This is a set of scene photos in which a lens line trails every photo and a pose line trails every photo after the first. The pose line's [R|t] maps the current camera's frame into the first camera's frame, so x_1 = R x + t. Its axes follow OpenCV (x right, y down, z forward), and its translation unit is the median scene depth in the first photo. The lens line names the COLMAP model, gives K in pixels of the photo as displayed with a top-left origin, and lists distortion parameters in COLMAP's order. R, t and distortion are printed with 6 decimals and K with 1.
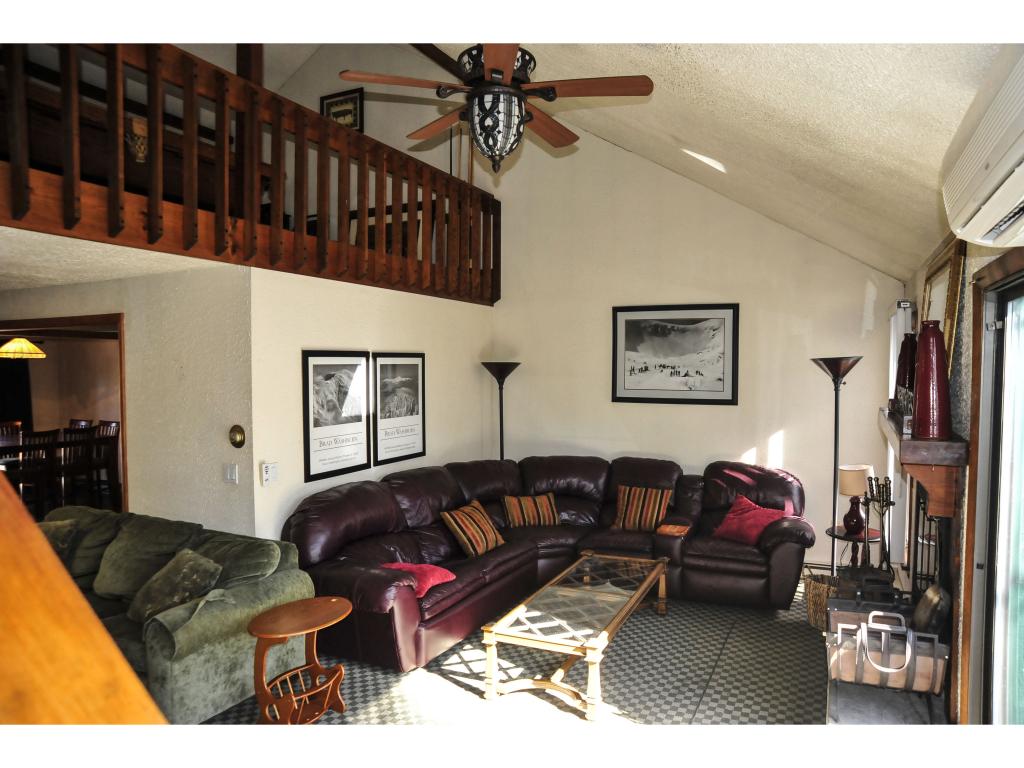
lens RADIAL K [[695.2, 0, 525.0], [0, 695.2, 404.7], [0, 0, 1]] dist [-0.090160, 0.028564]
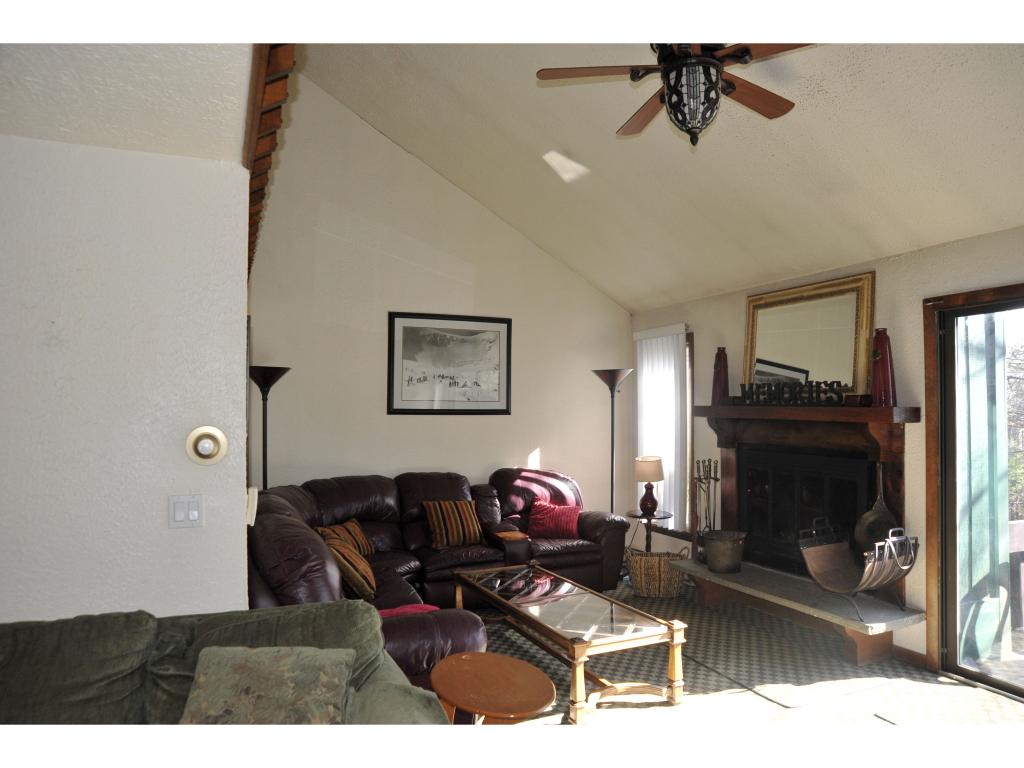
lens RADIAL K [[695.2, 0, 522.0], [0, 695.2, 401.4], [0, 0, 1]] dist [-0.090160, 0.028564]
pose [[0.662560, 0.010914, 0.748930, -0.463652], [0.042752, 0.997713, -0.052361, 0.035858], [-0.747788, 0.066711, 0.660577, 0.275725]]
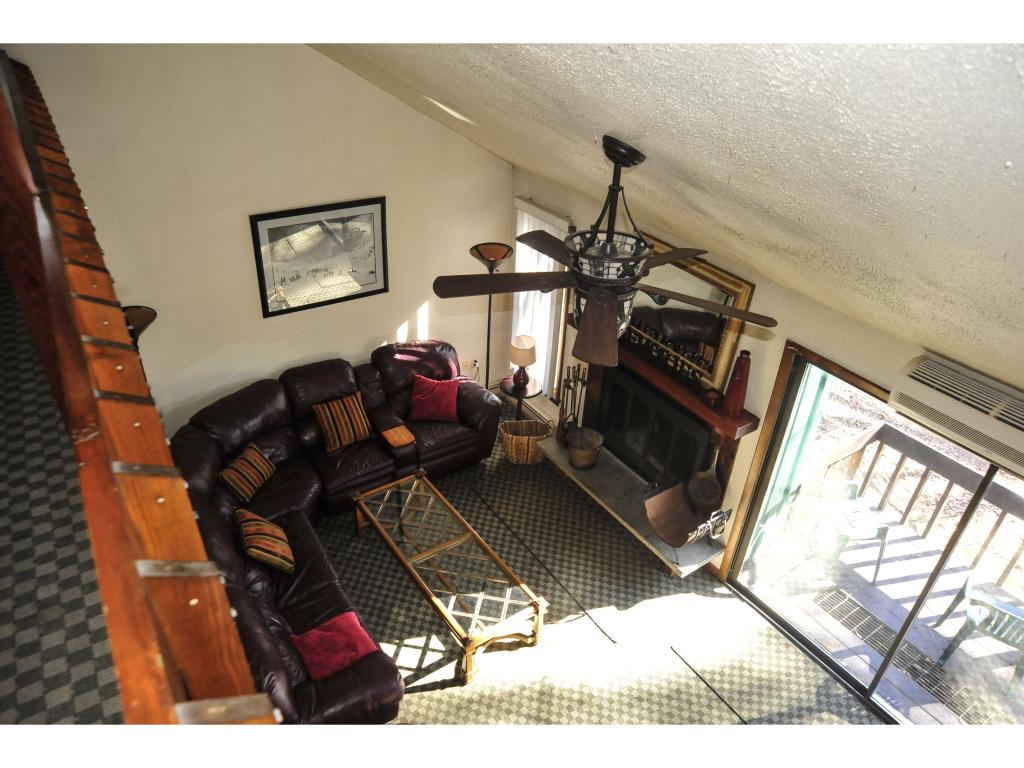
lens RADIAL K [[695.2, 0, 515.3], [0, 695.2, 398.0], [0, 0, 1]] dist [-0.090160, 0.028564]
pose [[0.519757, -0.438441, 0.733227, -0.419147], [-0.001645, 0.857749, 0.514066, -0.389307], [-0.854312, -0.268396, 0.445100, 0.317445]]
